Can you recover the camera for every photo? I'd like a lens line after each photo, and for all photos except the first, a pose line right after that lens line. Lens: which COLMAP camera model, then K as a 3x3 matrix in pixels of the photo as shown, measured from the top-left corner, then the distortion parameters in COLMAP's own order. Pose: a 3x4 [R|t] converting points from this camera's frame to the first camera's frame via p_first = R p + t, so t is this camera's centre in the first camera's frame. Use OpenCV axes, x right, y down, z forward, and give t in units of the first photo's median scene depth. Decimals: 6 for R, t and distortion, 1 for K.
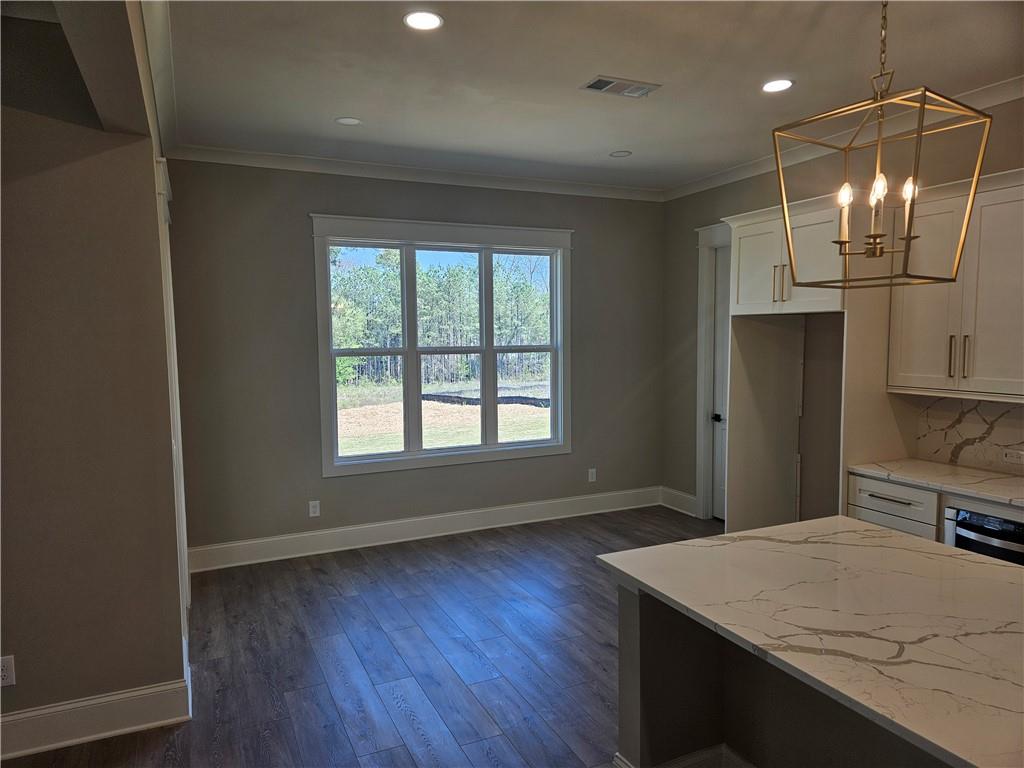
lens RADIAL K [[680.9, 0, 518.8], [0, 680.9, 388.2], [0, 0, 1]] dist [0.049091, -0.024932]
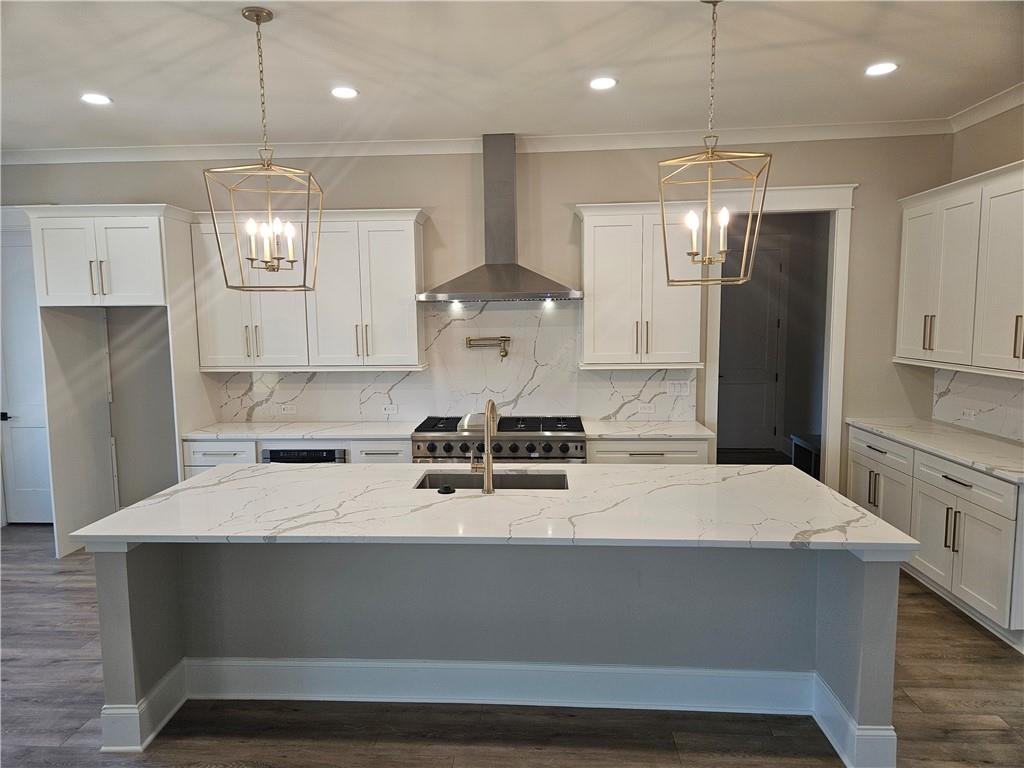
lens RADIAL K [[680.9, 0, 512.4], [0, 680.9, 383.8], [0, 0, 1]] dist [0.049091, -0.024932]
pose [[0.457336, -0.082793, 0.885432, -0.316632], [0.080007, 0.995450, 0.051756, 0.008598], [-0.885688, 0.047171, 0.461879, -0.069996]]
